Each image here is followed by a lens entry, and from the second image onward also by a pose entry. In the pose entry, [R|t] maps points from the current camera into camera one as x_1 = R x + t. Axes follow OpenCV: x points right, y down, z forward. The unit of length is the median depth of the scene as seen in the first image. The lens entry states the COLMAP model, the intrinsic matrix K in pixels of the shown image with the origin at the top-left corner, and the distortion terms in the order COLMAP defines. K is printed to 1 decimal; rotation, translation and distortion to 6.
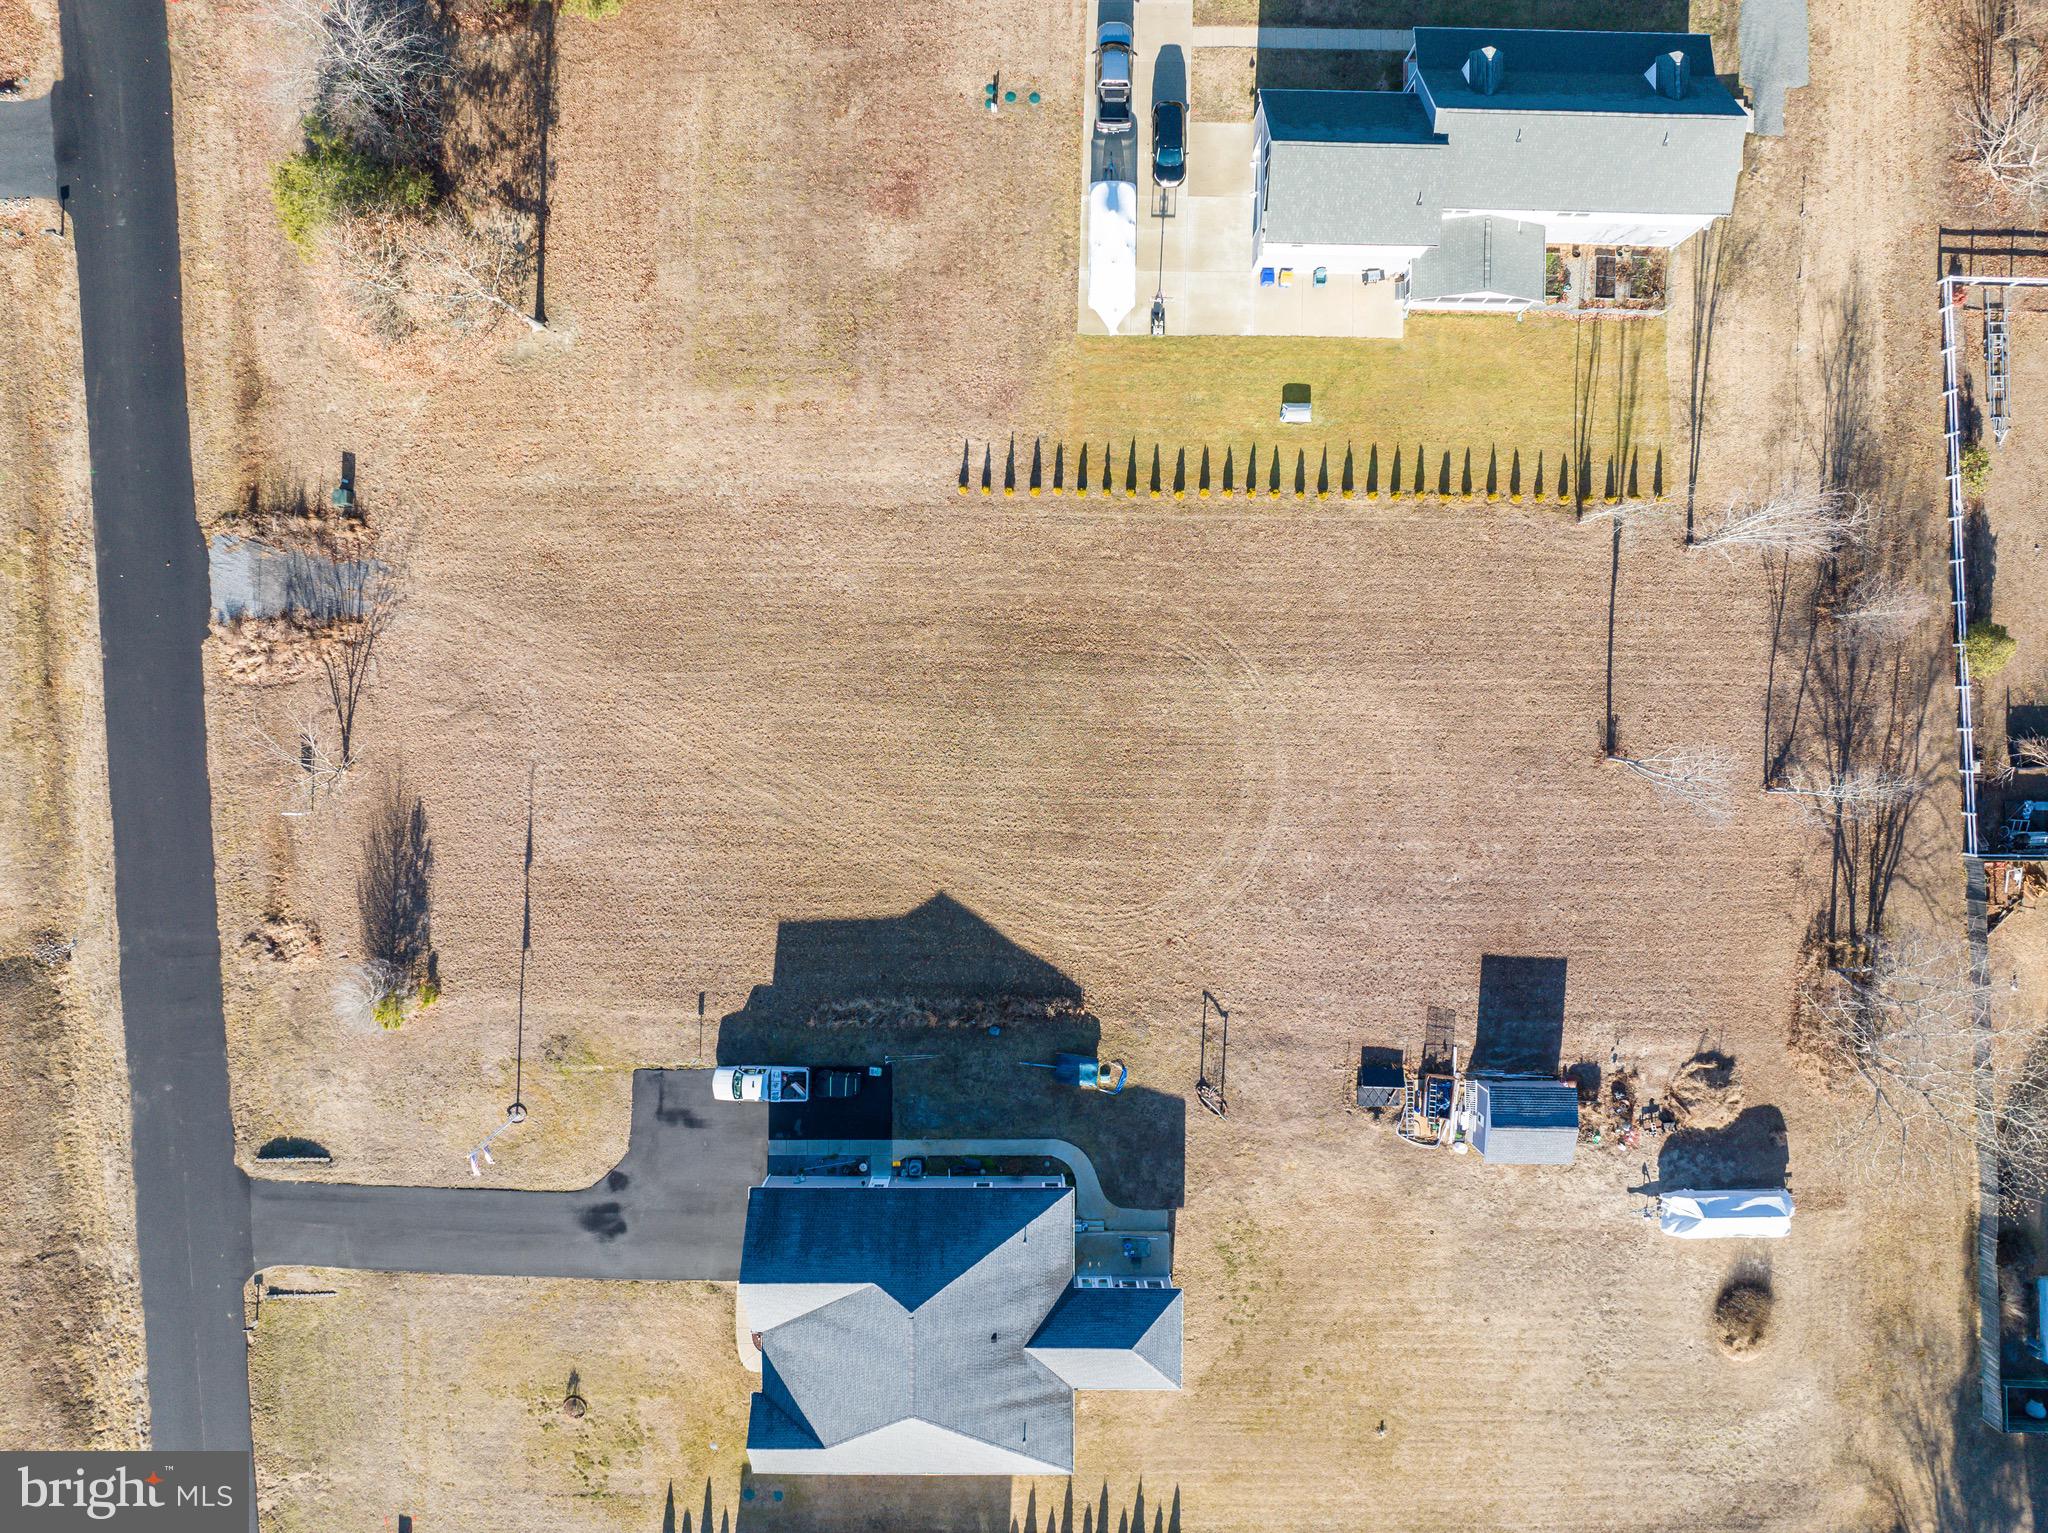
lens RADIAL K [[1443.2, 0, 1028.3], [0, 1443.2, 763.3], [0, 0, 1]] dist [-0.037192, 0.001544]
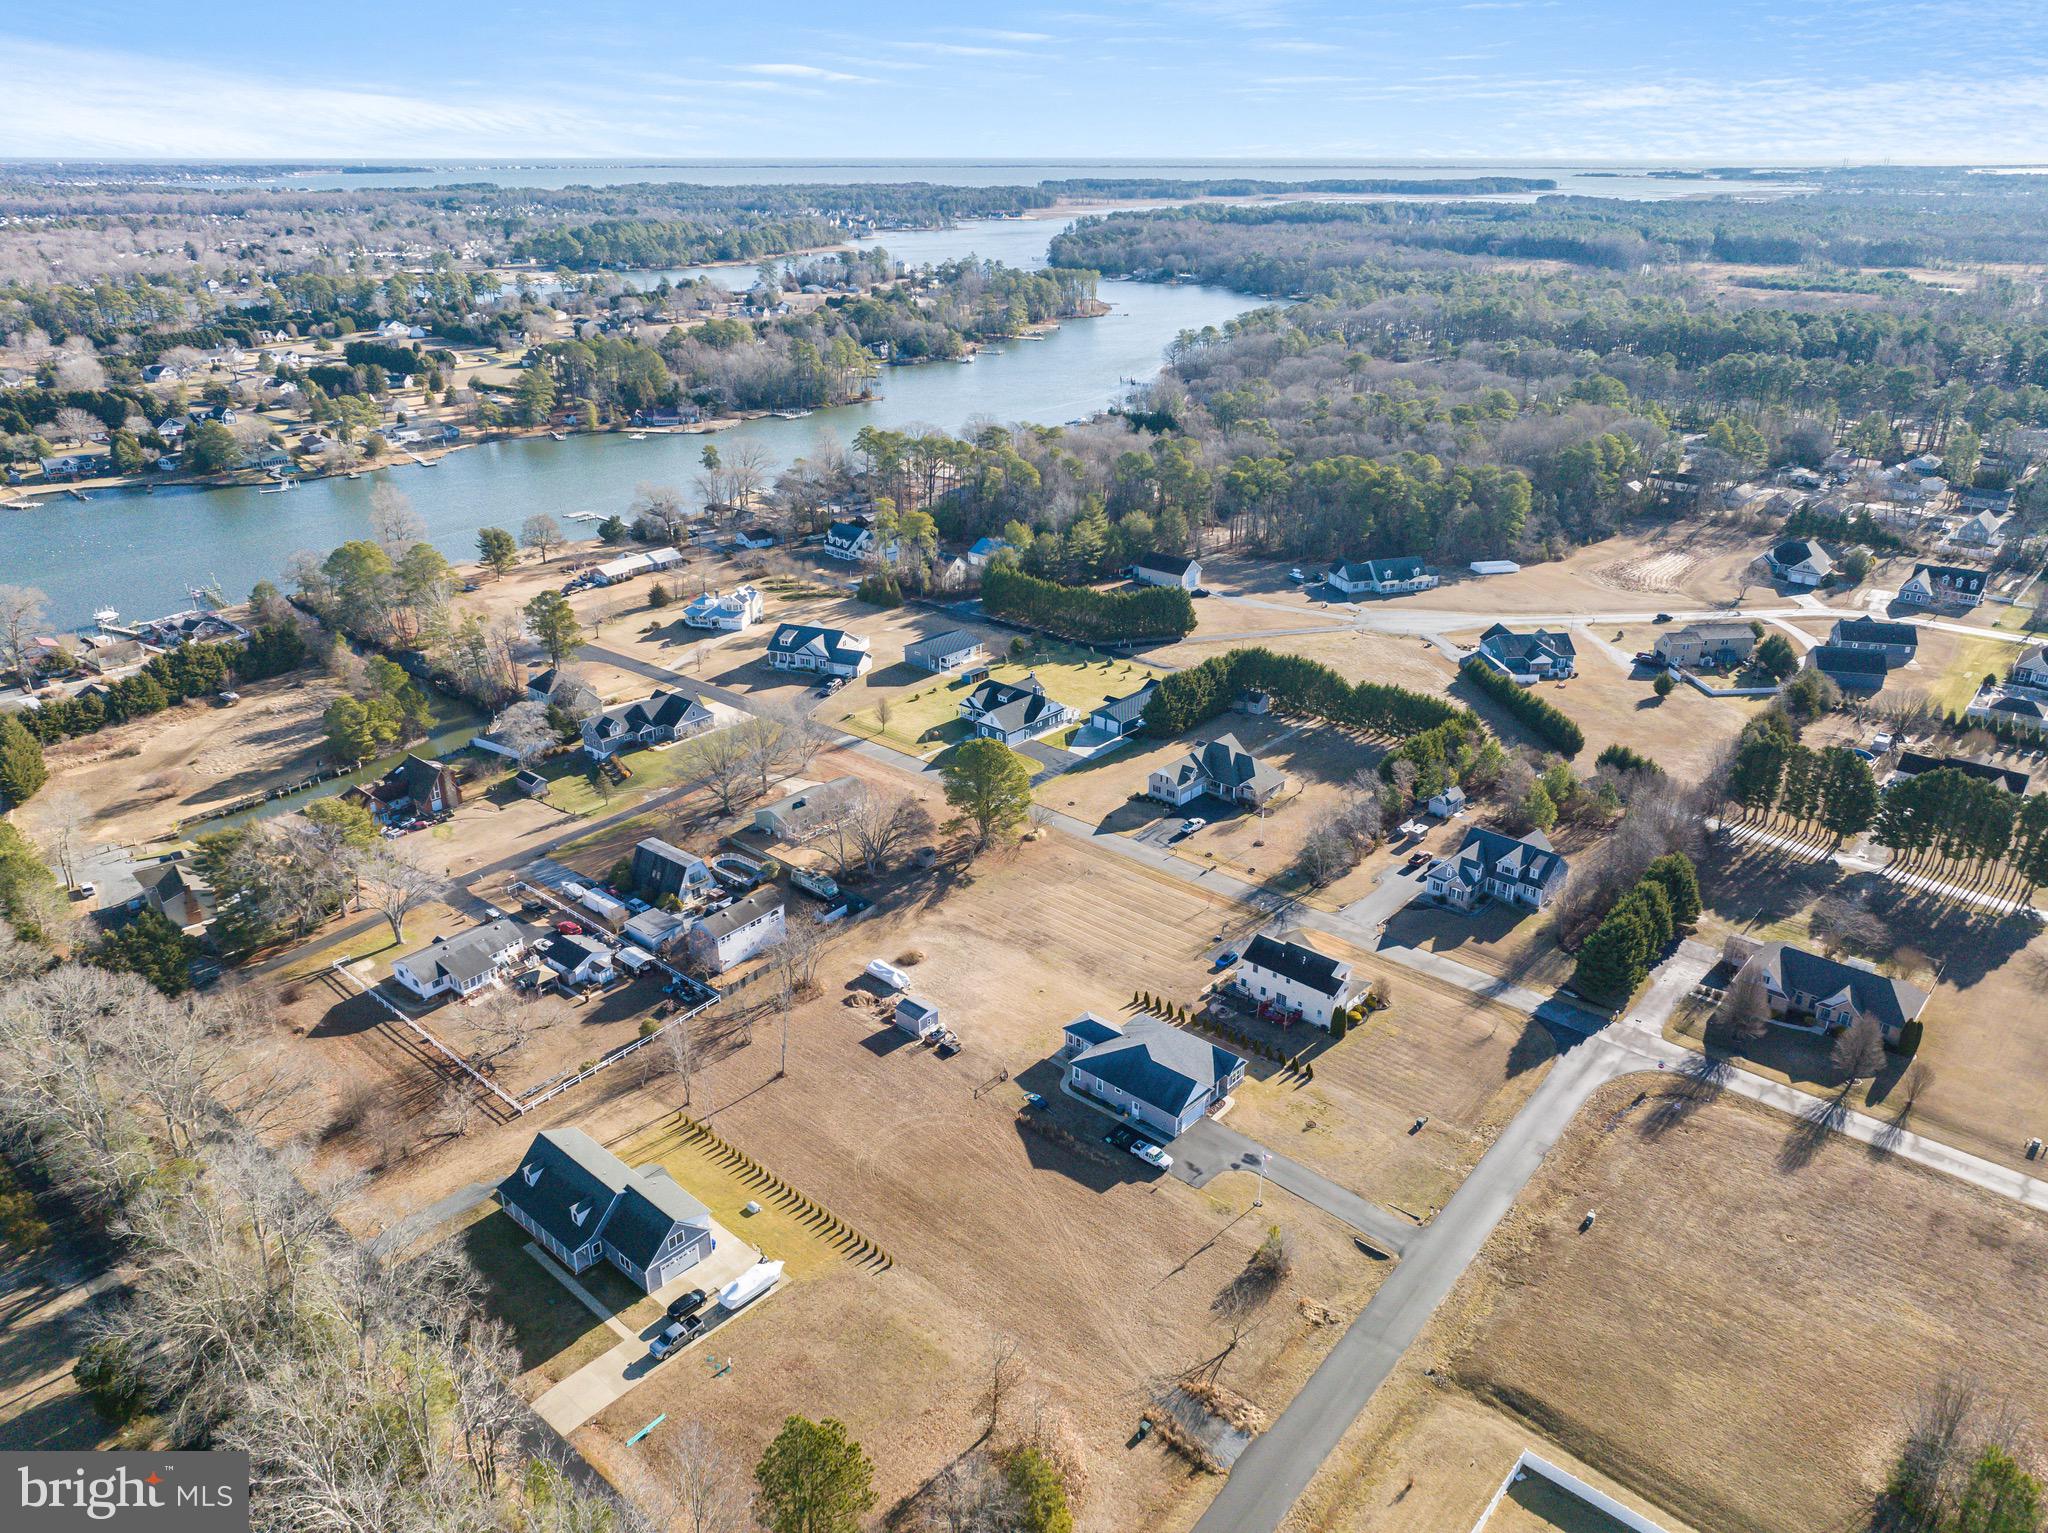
lens RADIAL K [[1418.2, 0, 1024.0], [0, 1418.2, 766.5], [0, 0, 1]] dist [0.006850, -0.002242]
pose [[-0.753280, -0.263354, 0.602673, -1.175676], [0.657479, -0.325307, 0.679630, -1.170917], [0.017070, 0.908196, 0.418197, -0.439339]]
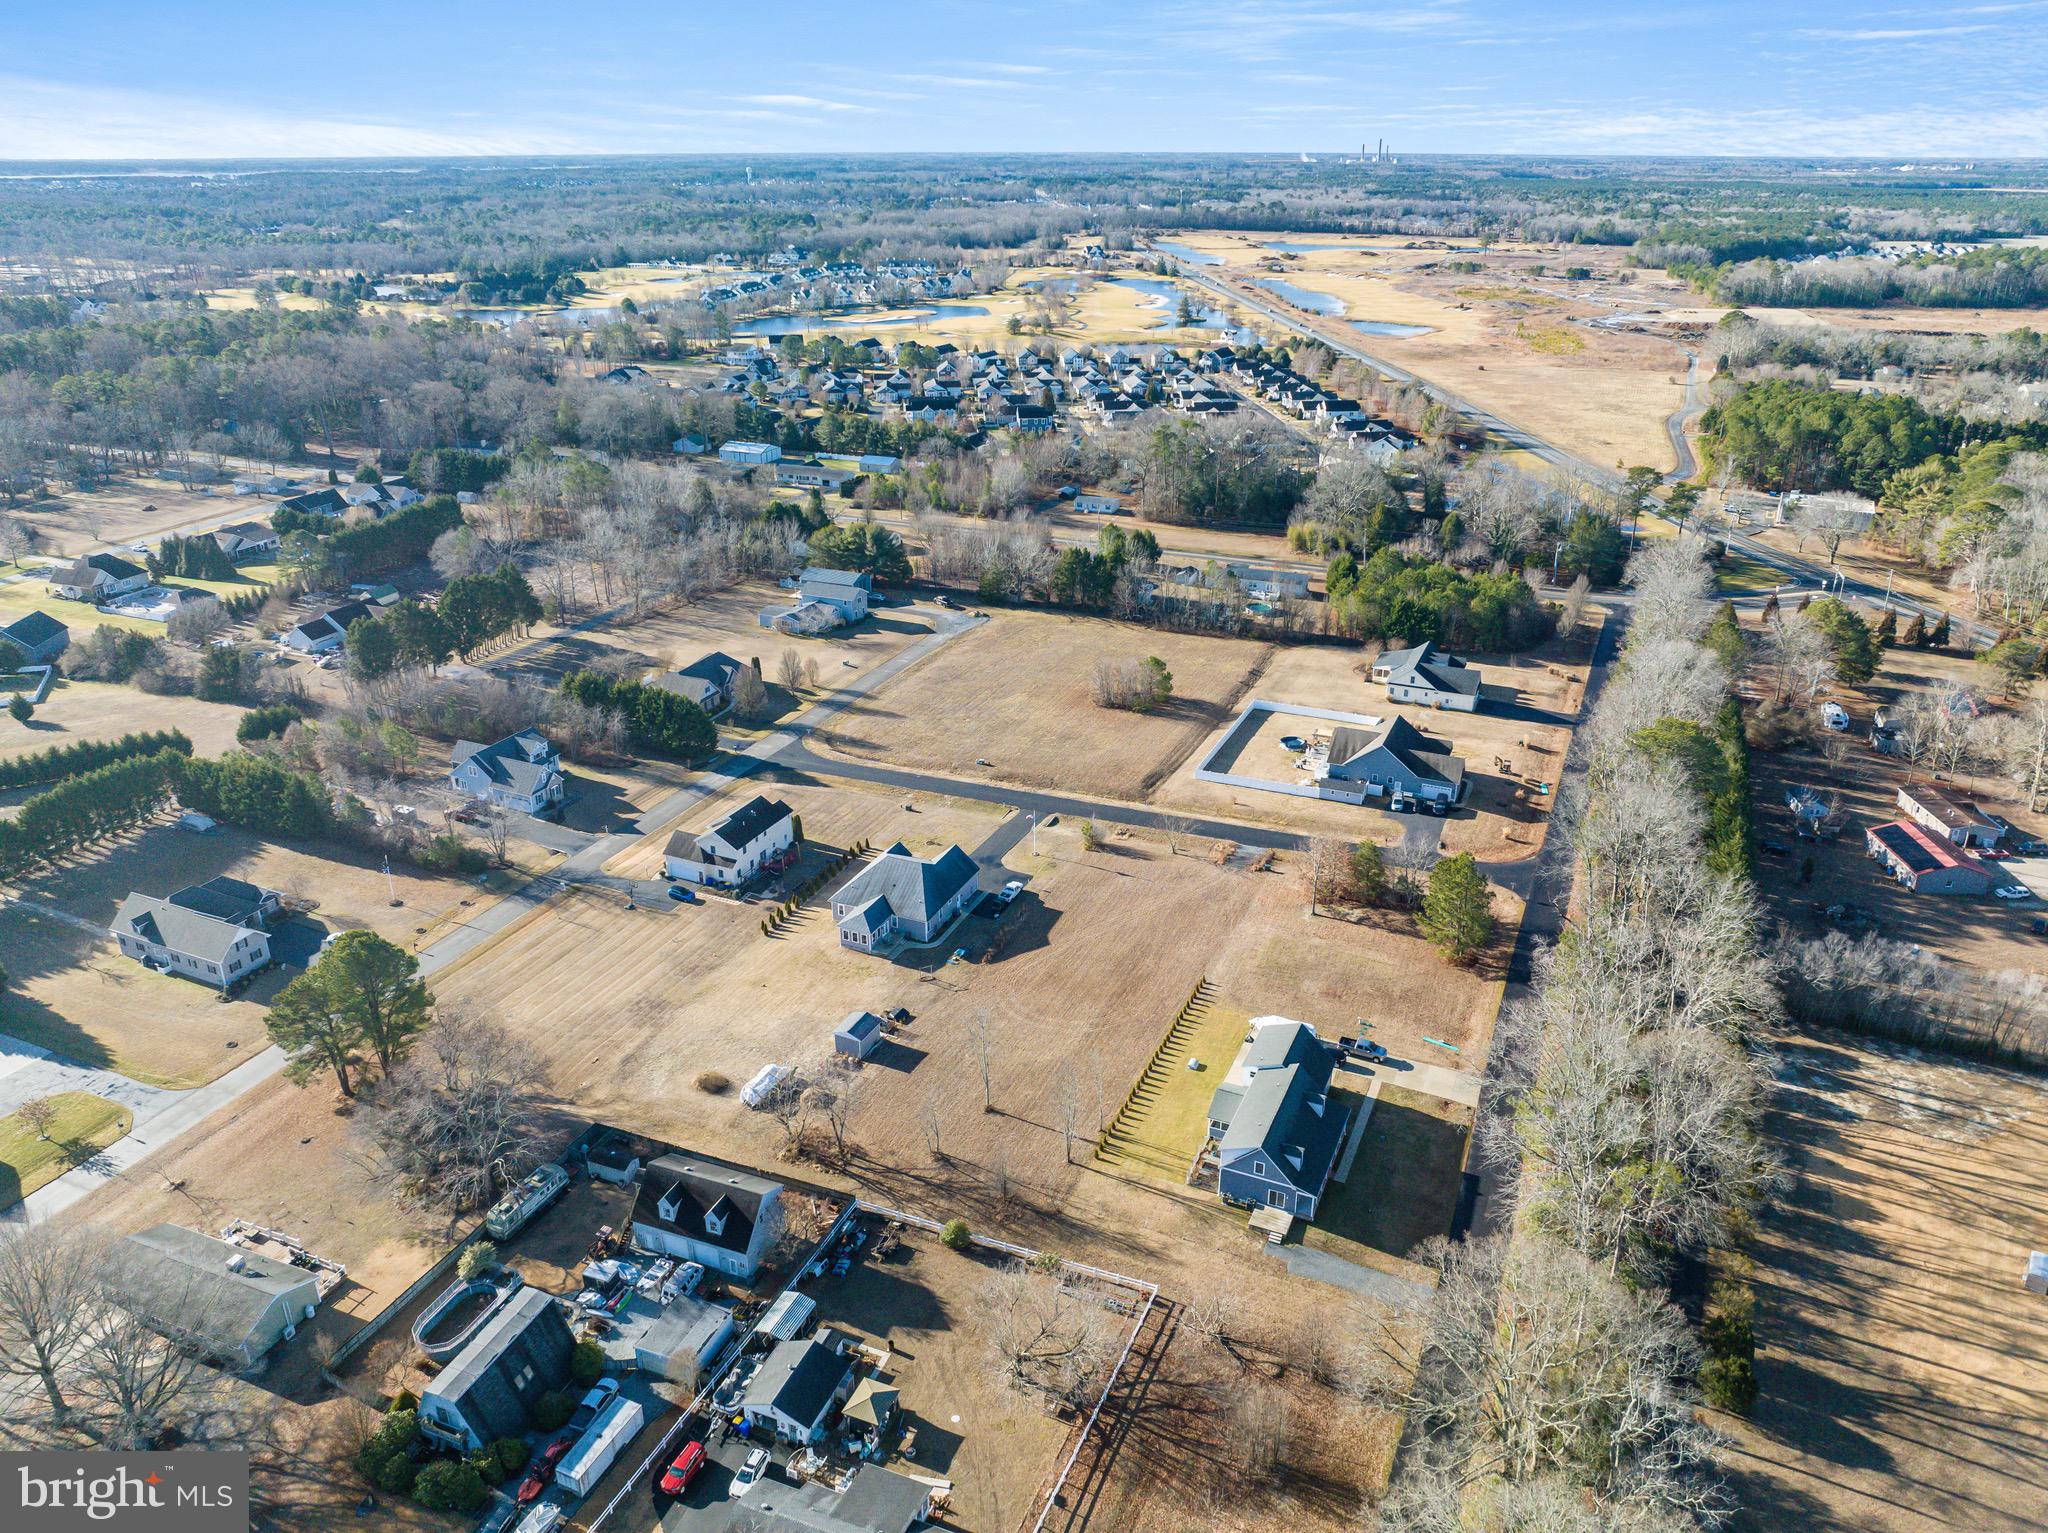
lens RADIAL K [[1418.2, 0, 1024.0], [0, 1418.2, 766.5], [0, 0, 1]] dist [0.006850, -0.002242]
pose [[-0.398805, 0.365884, -0.840882, 1.908396], [-0.916714, -0.183358, 0.354987, -0.682001], [-0.024298, 0.912419, 0.408535, -0.280099]]
